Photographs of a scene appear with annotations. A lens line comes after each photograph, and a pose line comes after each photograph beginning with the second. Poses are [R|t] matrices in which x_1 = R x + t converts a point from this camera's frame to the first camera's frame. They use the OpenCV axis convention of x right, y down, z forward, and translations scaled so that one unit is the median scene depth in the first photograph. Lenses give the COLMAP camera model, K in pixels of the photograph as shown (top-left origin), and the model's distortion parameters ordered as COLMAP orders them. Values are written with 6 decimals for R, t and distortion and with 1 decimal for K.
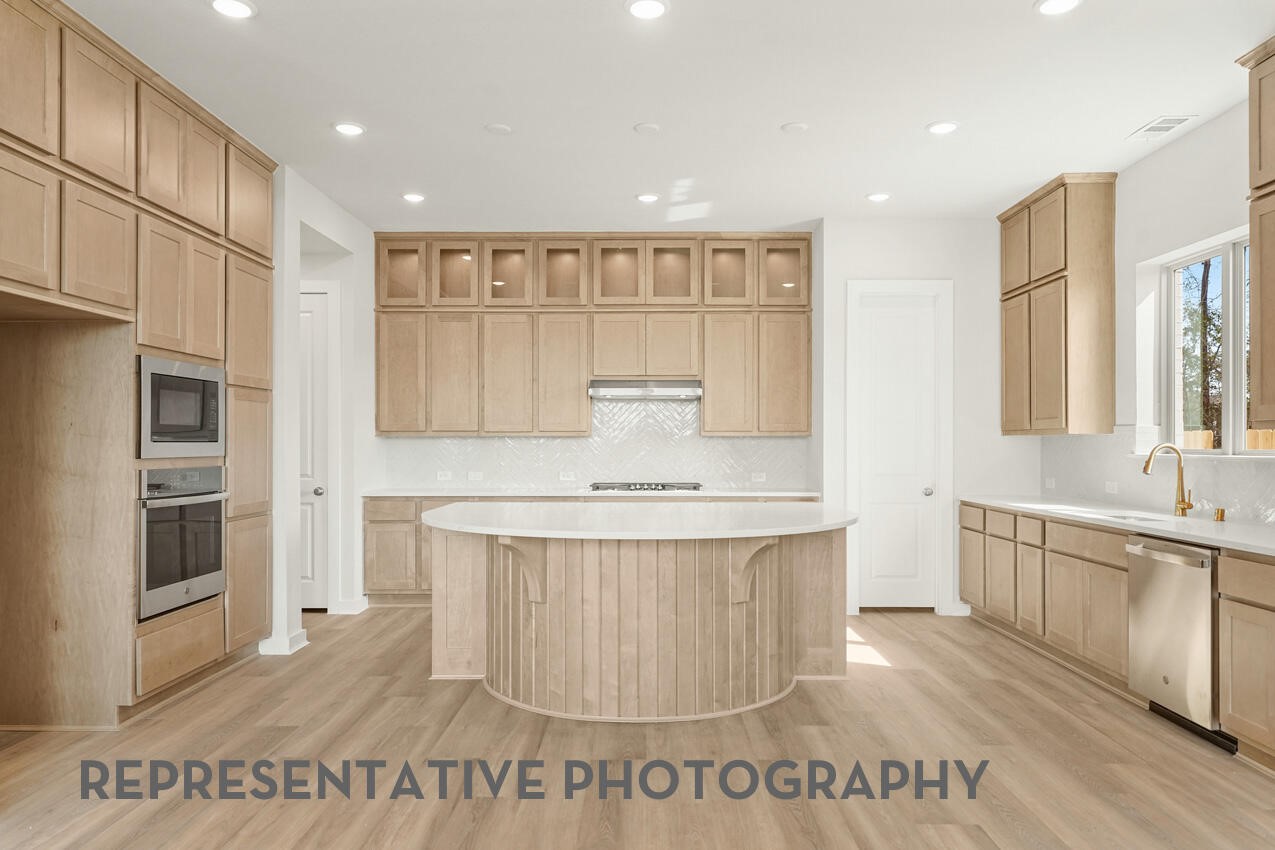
lens RADIAL K [[840.2, 0, 638.4], [0, 840.2, 440.2], [0, 0, 1]] dist [0.000317, 0.001811]
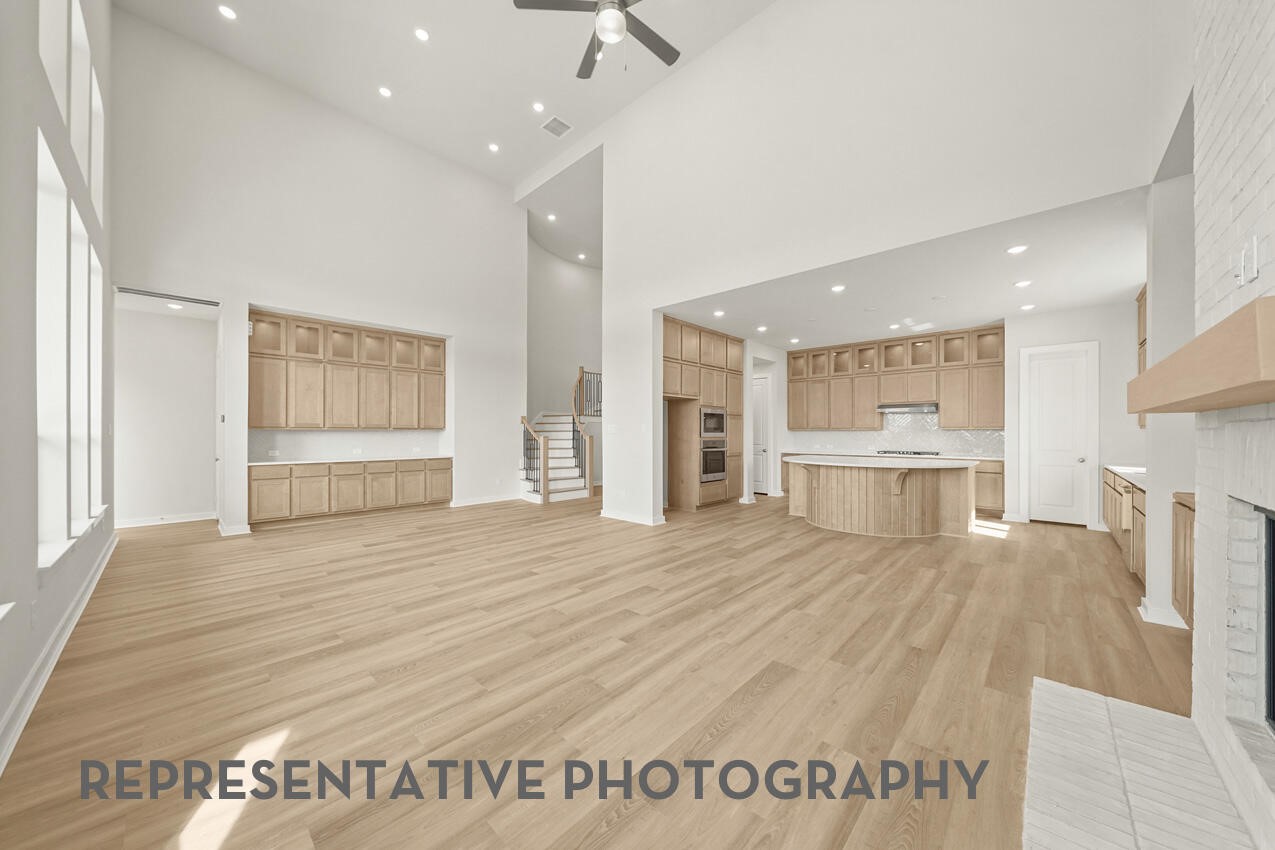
lens RADIAL K [[436.5, 0, 637.5], [0, 436.5, 425.0], [0, 0, 1]] dist [-0.000015, -0.000005]
pose [[0.736516, -0.011664, -0.676320, 0.377844], [0.001992, 0.999884, -0.015076, -0.002002], [0.676417, 0.009756, 0.736454, -0.447004]]
